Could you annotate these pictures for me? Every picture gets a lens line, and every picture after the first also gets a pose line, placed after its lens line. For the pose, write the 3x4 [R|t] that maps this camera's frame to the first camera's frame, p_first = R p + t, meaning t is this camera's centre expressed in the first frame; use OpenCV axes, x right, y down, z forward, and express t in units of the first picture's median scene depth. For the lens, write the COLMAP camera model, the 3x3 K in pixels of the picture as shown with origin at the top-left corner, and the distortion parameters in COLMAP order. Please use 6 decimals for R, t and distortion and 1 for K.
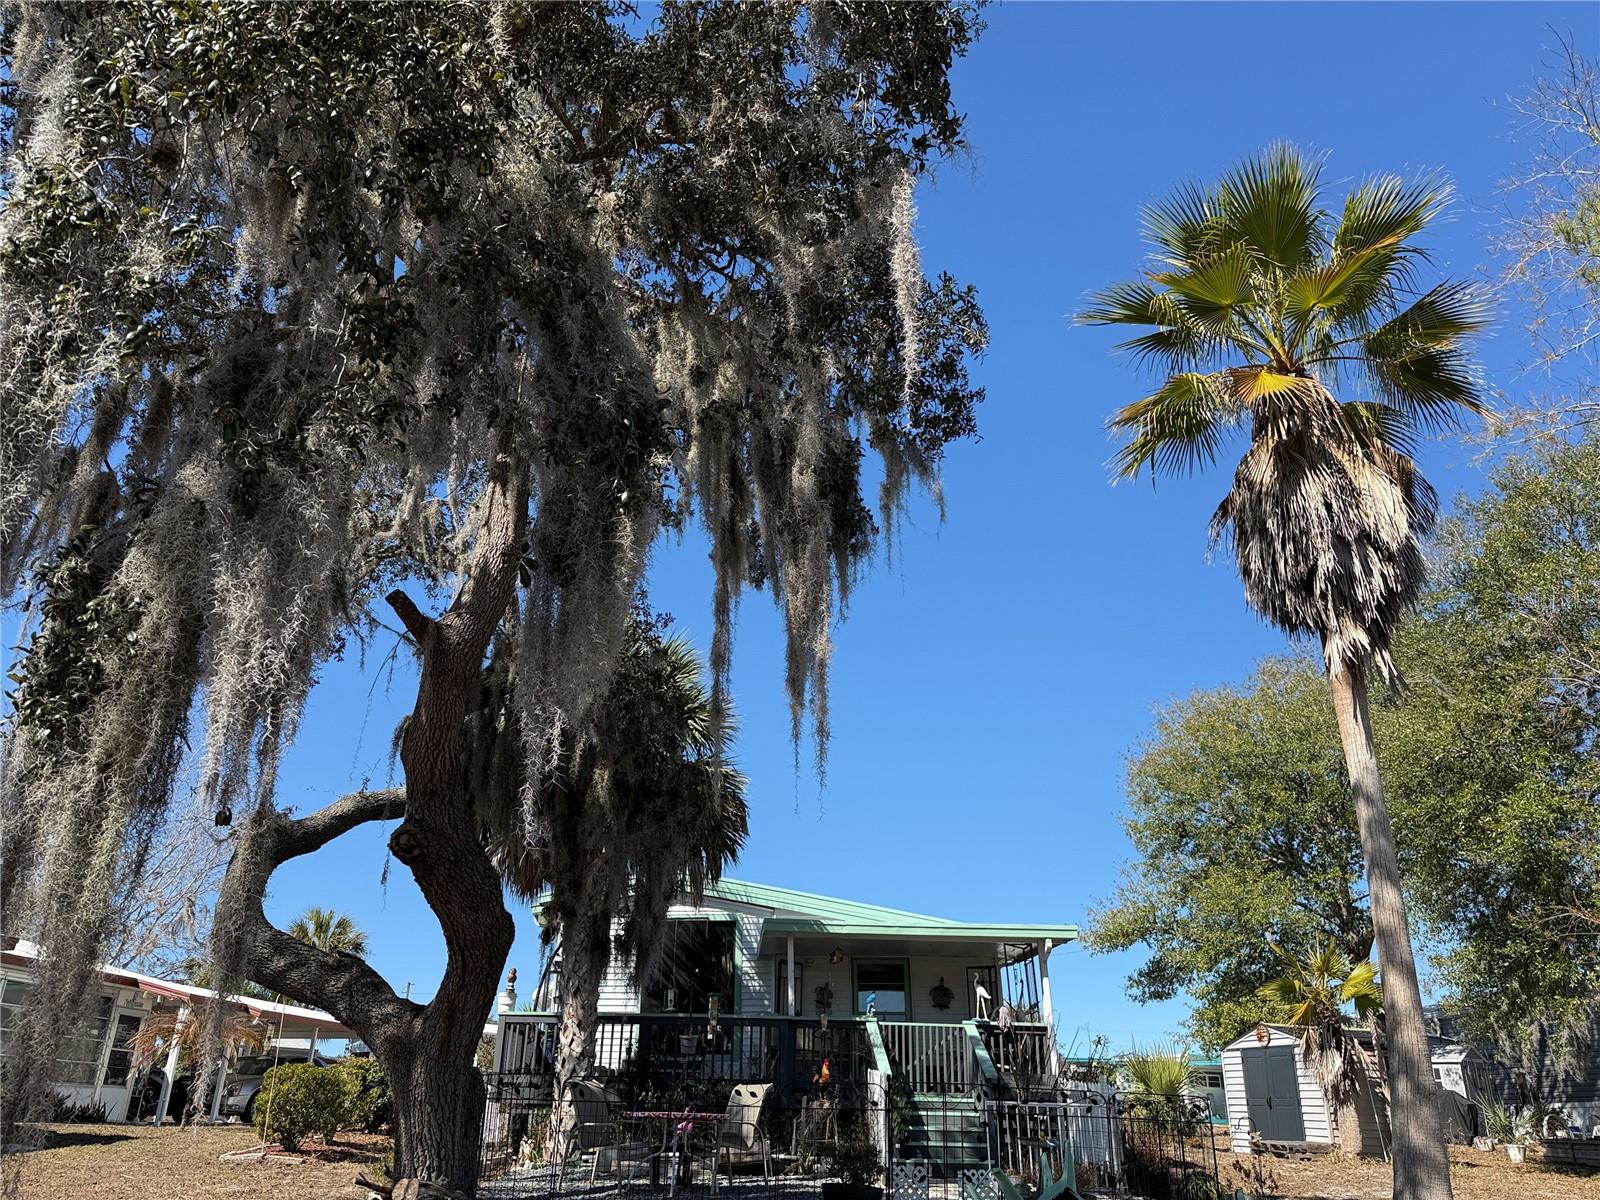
lens RADIAL K [[1136.0, 0, 802.9], [0, 1136.0, 592.4], [0, 0, 1]] dist [0.026348, -0.027720]
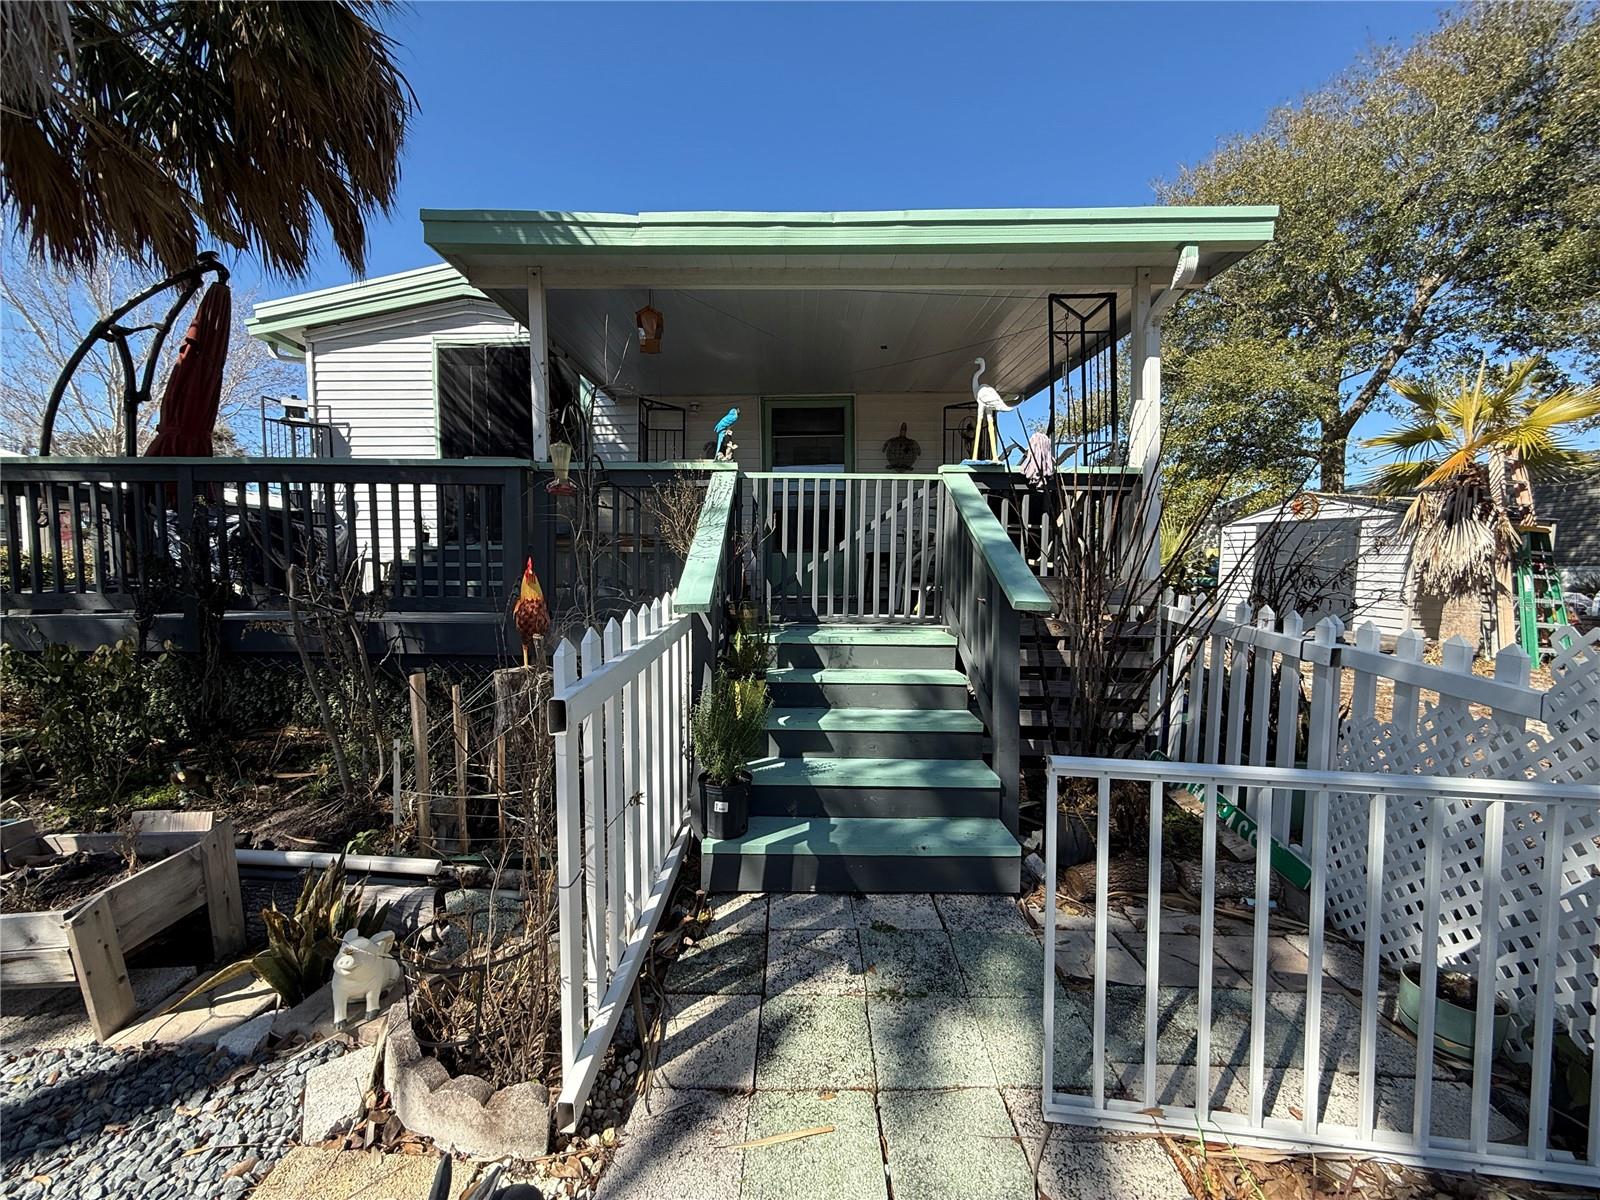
lens RADIAL K [[638.8, 0, 793.8], [0, 638.8, 601.9], [0, 0, 1]] dist [-0.002266, 0.000693]
pose [[0.997809, -0.004765, -0.065983, 0.098064], [0.035397, 0.881077, 0.471646, 0.294881], [0.055889, -0.472948, 0.879316, 0.734481]]
